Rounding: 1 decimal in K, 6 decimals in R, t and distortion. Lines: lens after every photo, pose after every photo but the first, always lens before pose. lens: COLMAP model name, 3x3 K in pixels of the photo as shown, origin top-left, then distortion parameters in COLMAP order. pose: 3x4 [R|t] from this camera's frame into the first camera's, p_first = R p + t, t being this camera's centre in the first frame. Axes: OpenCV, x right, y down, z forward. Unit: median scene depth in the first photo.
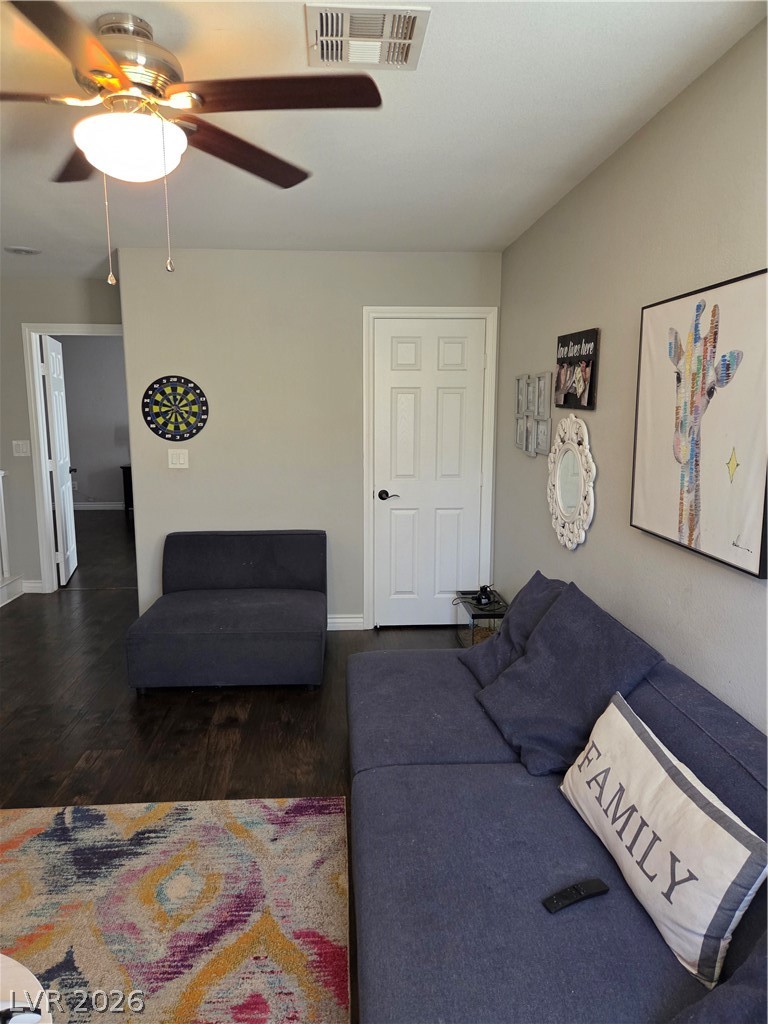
lens RADIAL K [[687.9, 0, 378.4], [0, 687.9, 510.3], [0, 0, 1]] dist [0.048558, -0.017106]
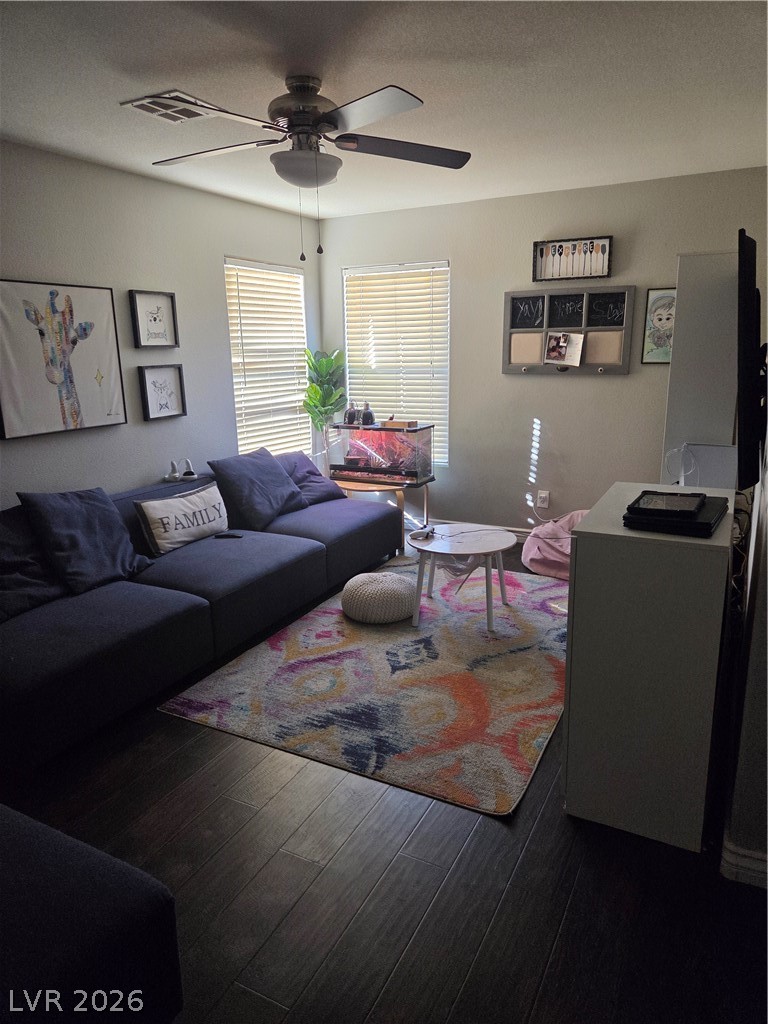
lens RADIAL K [[687.9, 0, 380.9], [0, 687.9, 510.7], [0, 0, 1]] dist [0.048558, -0.017106]
pose [[-0.854407, -0.098378, 0.510207, -1.170801], [0.106339, 0.928025, 0.357019, -0.309881], [-0.508607, 0.359294, -0.782449, 2.080039]]
